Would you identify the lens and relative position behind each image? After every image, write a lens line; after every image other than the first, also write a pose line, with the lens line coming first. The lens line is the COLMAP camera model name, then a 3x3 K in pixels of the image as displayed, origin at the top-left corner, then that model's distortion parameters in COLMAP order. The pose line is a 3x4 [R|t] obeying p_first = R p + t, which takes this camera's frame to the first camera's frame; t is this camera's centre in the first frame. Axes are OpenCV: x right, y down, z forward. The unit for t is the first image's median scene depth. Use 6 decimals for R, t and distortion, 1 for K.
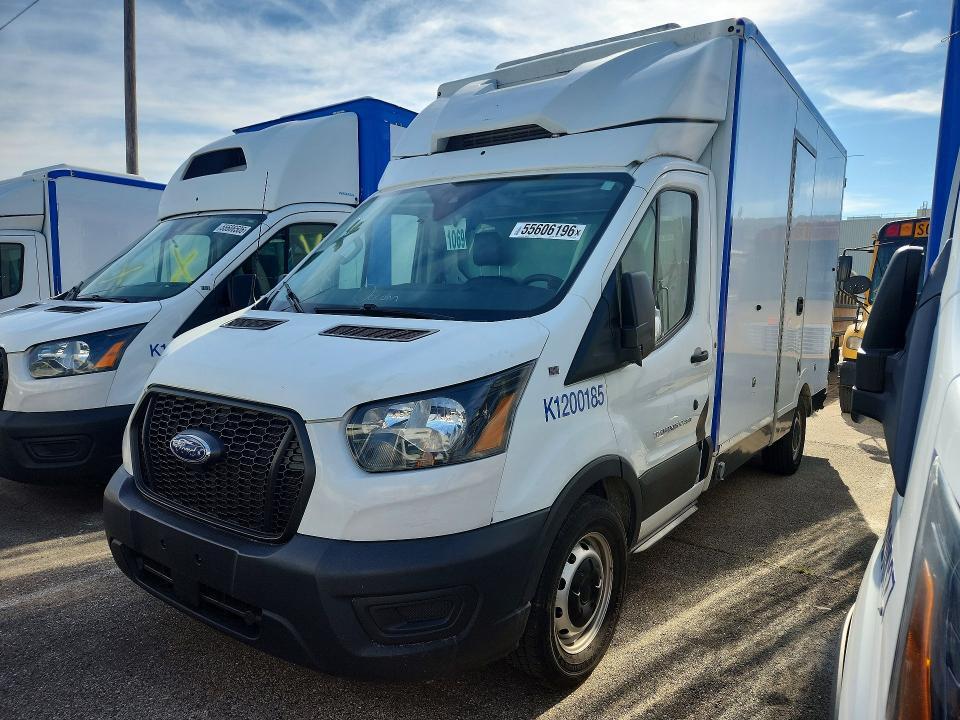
lens RADIAL K [[654.8, 0, 480.6], [0, 654.8, 370.2], [0, 0, 1]] dist [0.001848, -0.000365]
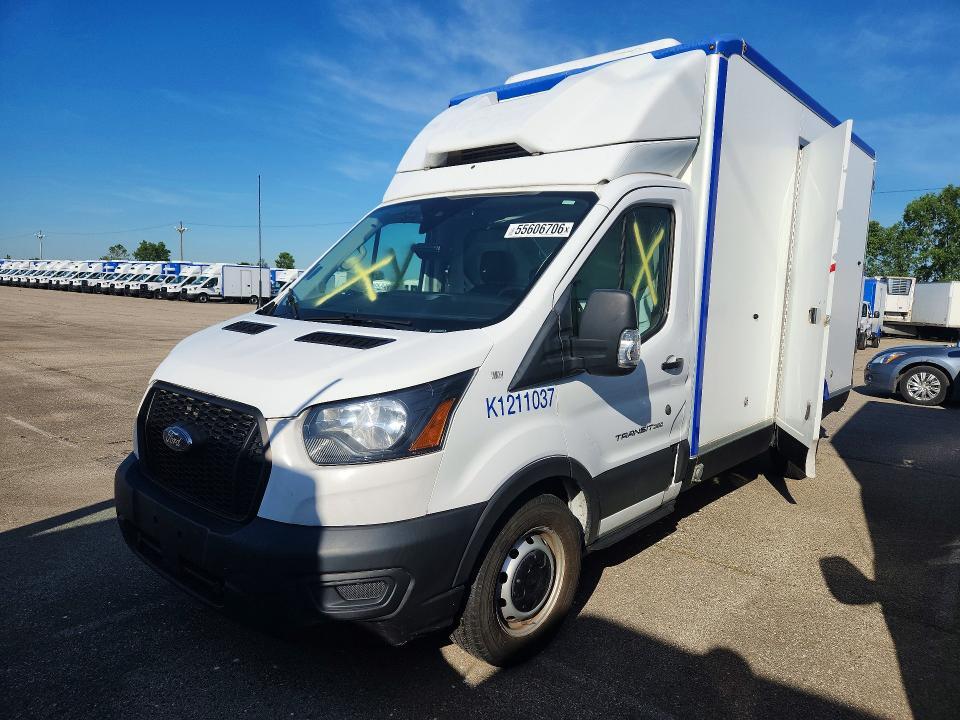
lens RADIAL K [[654.8, 0, 483.0], [0, 654.8, 357.4], [0, 0, 1]] dist [0.001848, -0.000365]
pose [[0.995367, 0.020981, -0.093829, 0.185639], [-0.021728, 0.999740, -0.006943, -0.024678], [0.093659, 0.008950, 0.995564, -0.088828]]
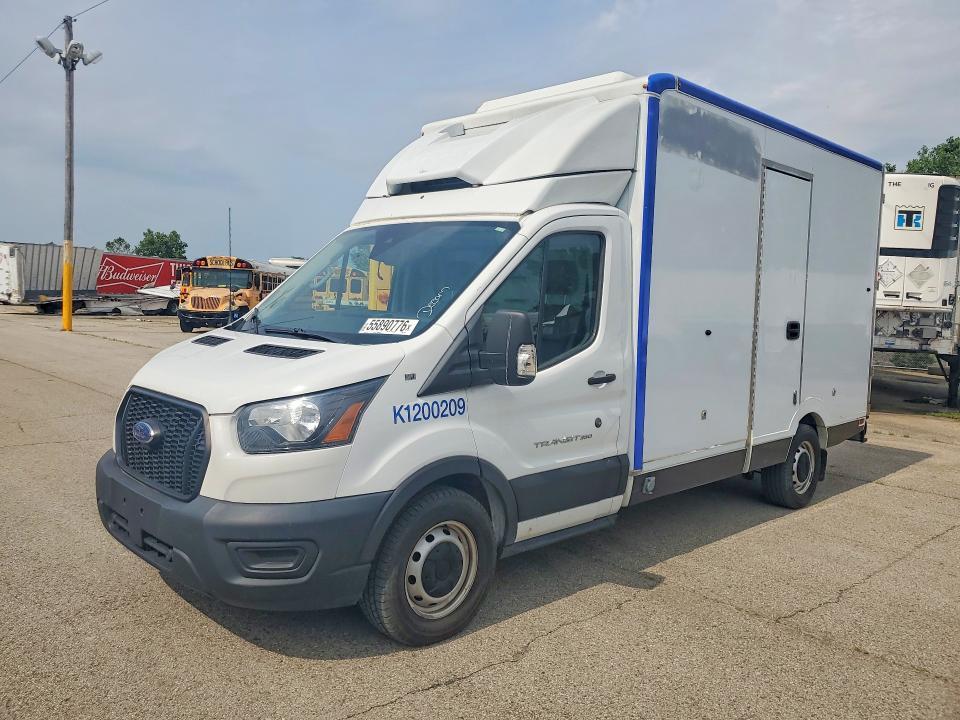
lens RADIAL K [[762.9, 0, 477.8], [0, 762.9, 356.4], [0, 0, 1]] dist [0.002921, 0.004504]
pose [[0.981923, 0.028996, -0.187045, 0.518752], [-0.037255, 0.998473, -0.040792, 0.001337], [0.185576, 0.047023, 0.981504, -0.431510]]
